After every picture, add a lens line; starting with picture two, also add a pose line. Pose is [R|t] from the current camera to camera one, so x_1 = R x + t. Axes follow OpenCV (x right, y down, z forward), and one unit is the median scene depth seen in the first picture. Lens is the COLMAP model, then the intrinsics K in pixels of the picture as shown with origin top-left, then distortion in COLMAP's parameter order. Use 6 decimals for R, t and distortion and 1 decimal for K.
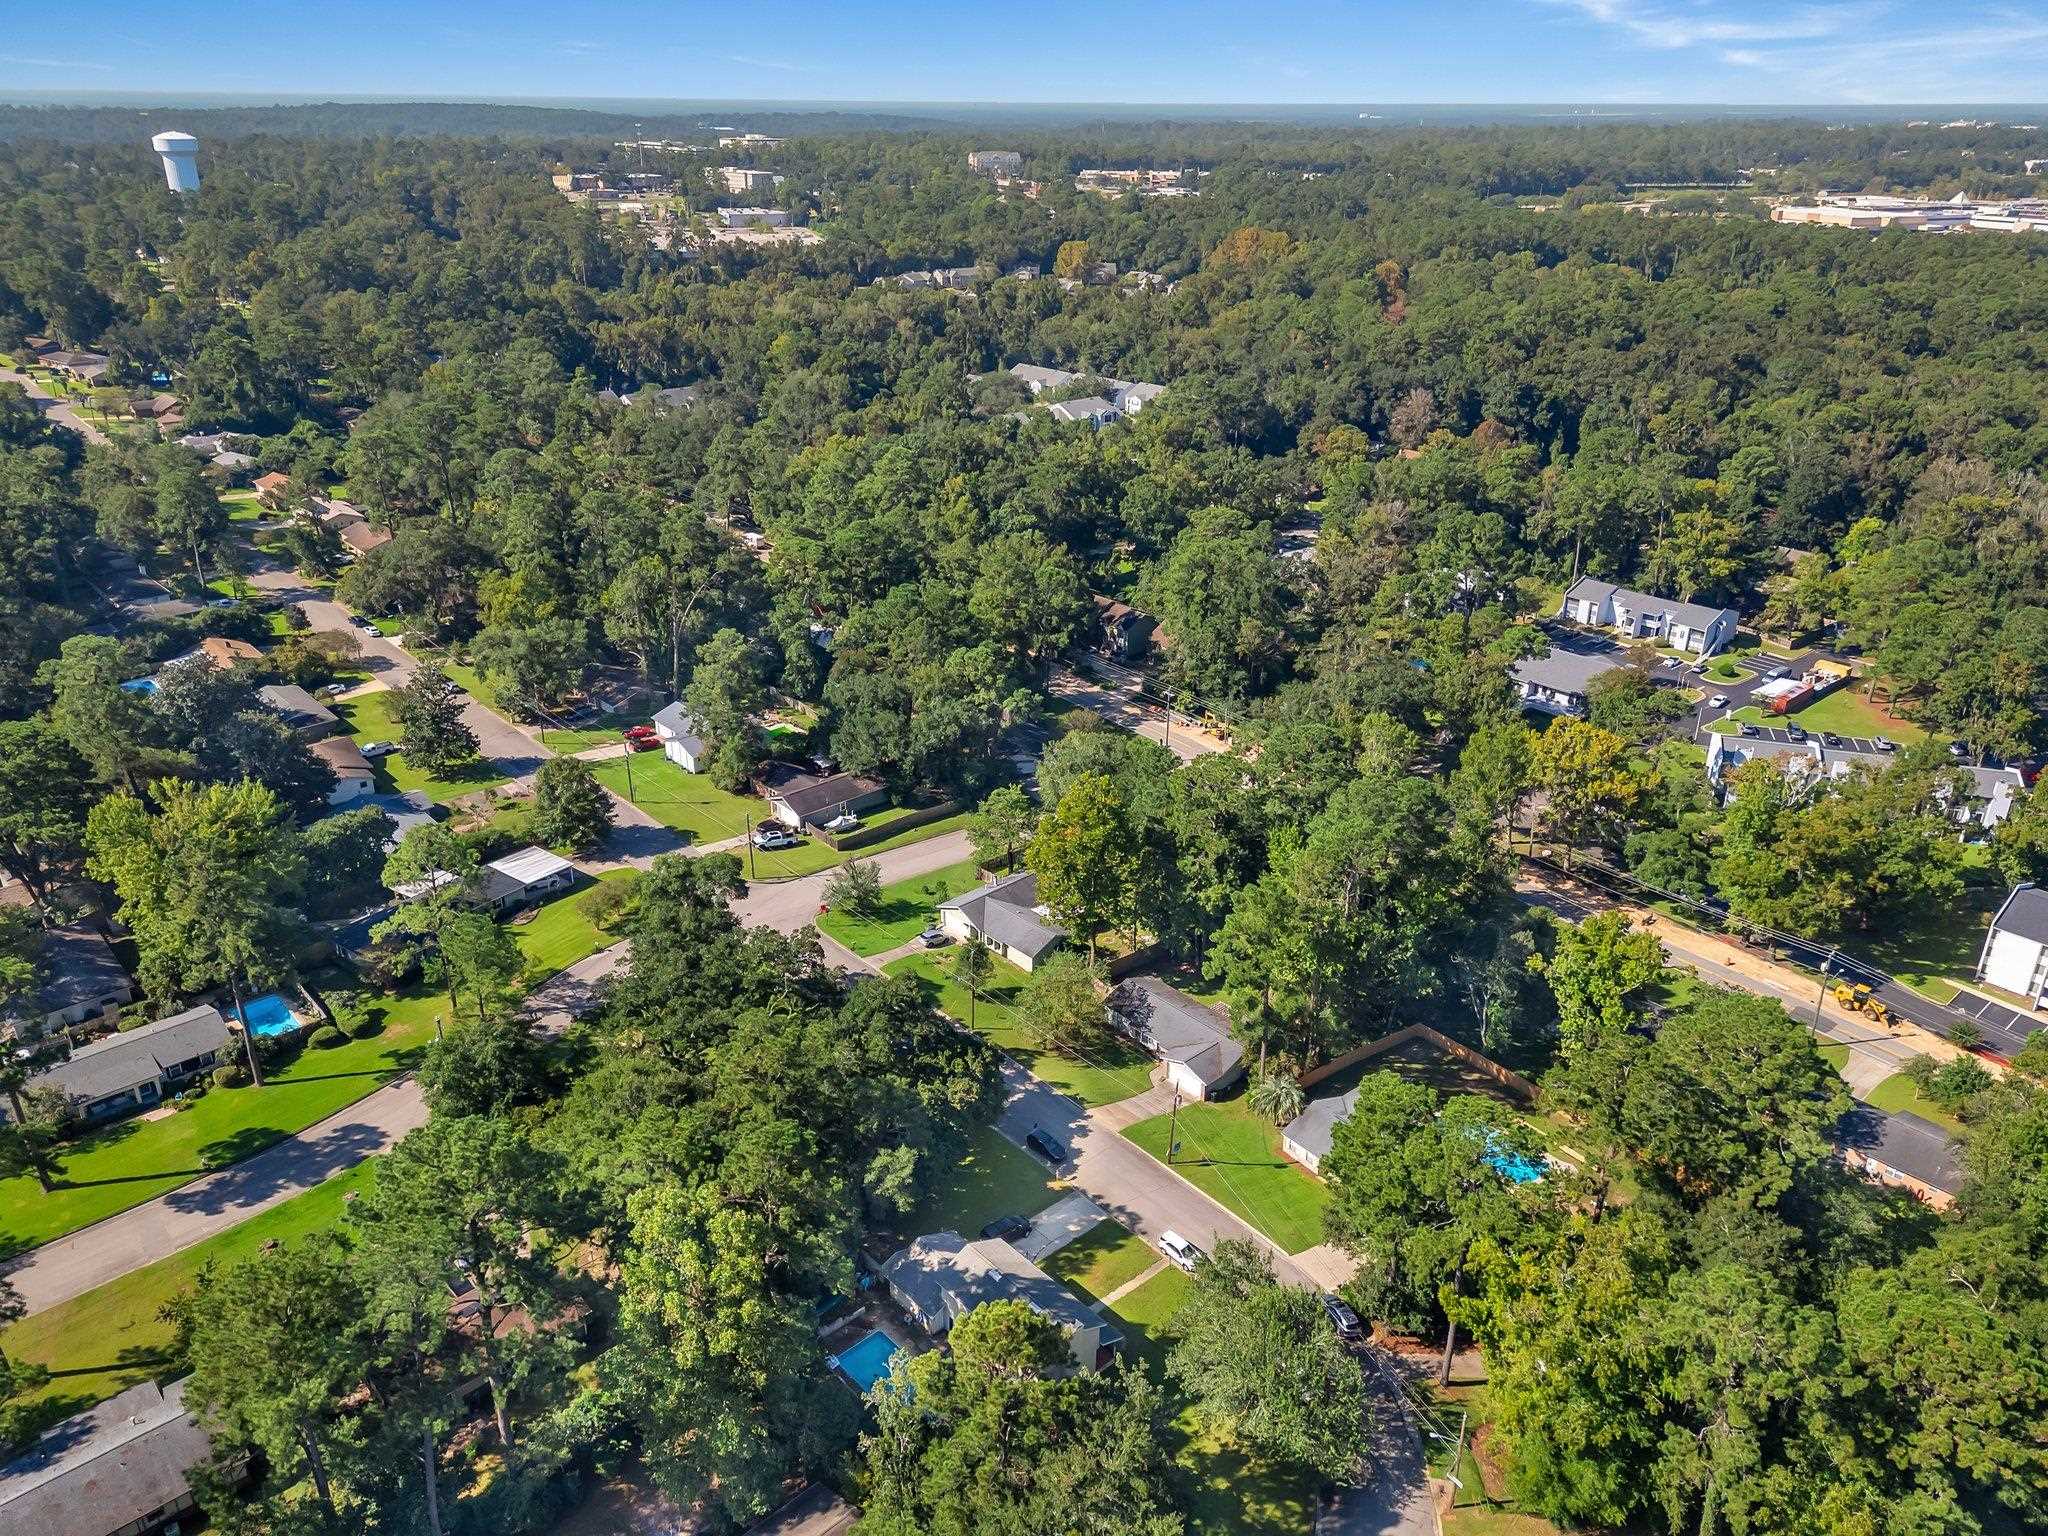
lens RADIAL K [[1438.0, 0, 1024.0], [0, 1438.0, 768.0], [0, 0, 1]] dist [0.067237, -0.077408]
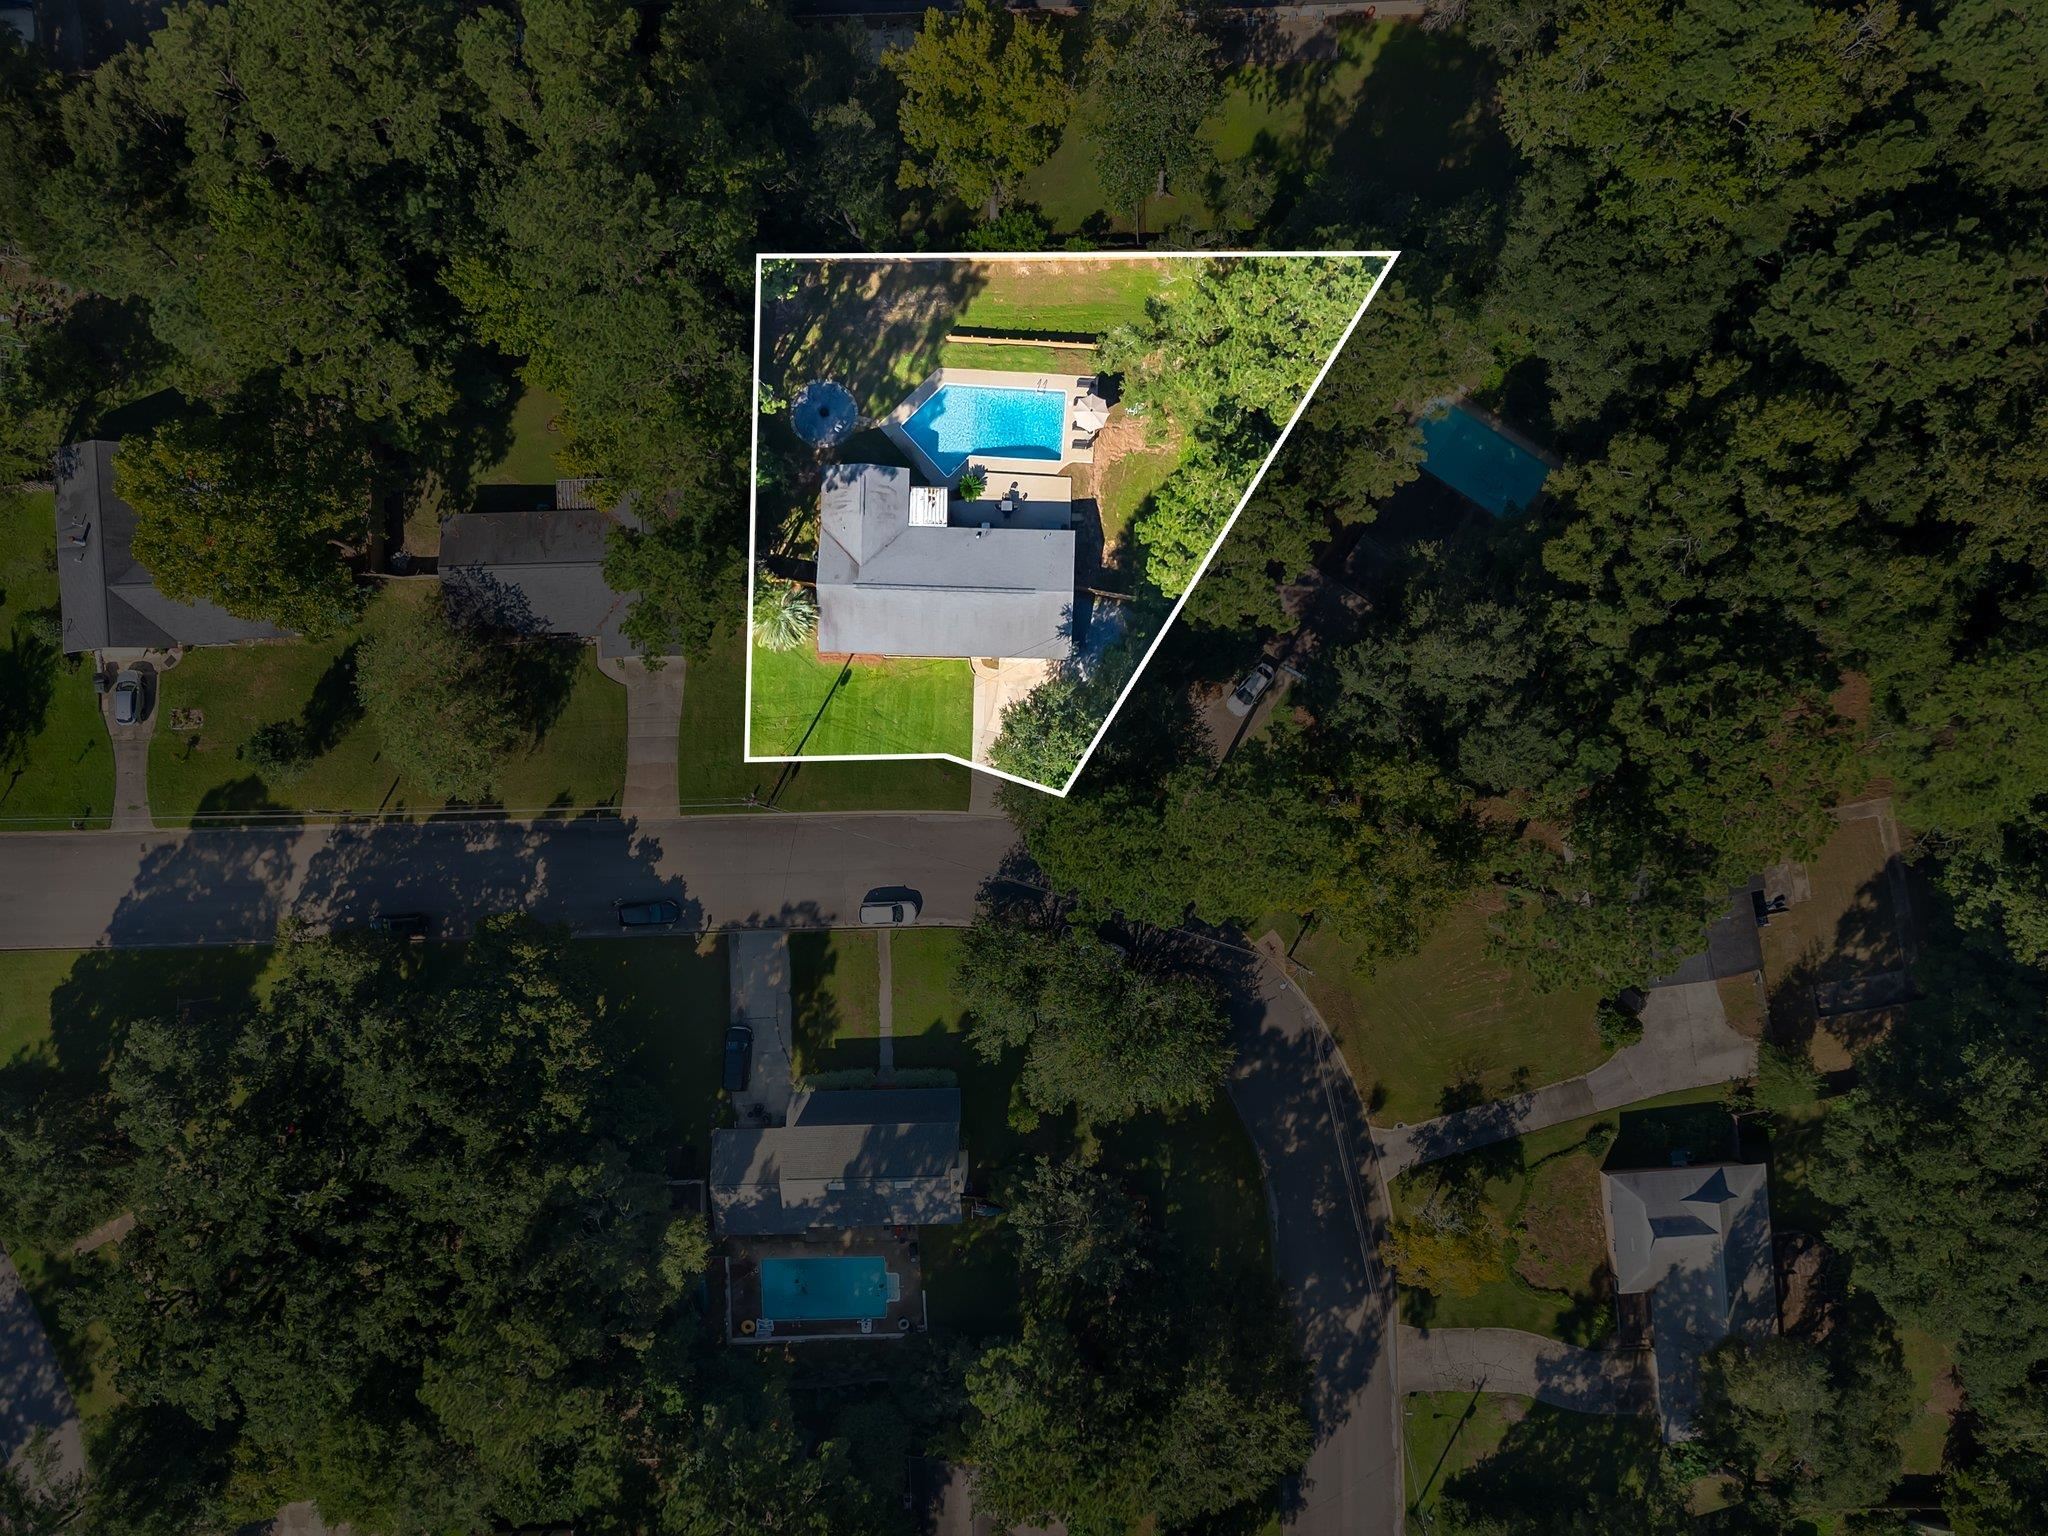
lens RADIAL K [[1438.0, 0, 1024.0], [0, 1438.0, 768.0], [0, 0, 1]] dist [0.067237, -0.077408]
pose [[0.653604, -0.755187, -0.049954, 0.125431], [0.336104, 0.230488, 0.913187, -0.202037], [-0.678113, -0.613652, 0.404469, 0.307840]]
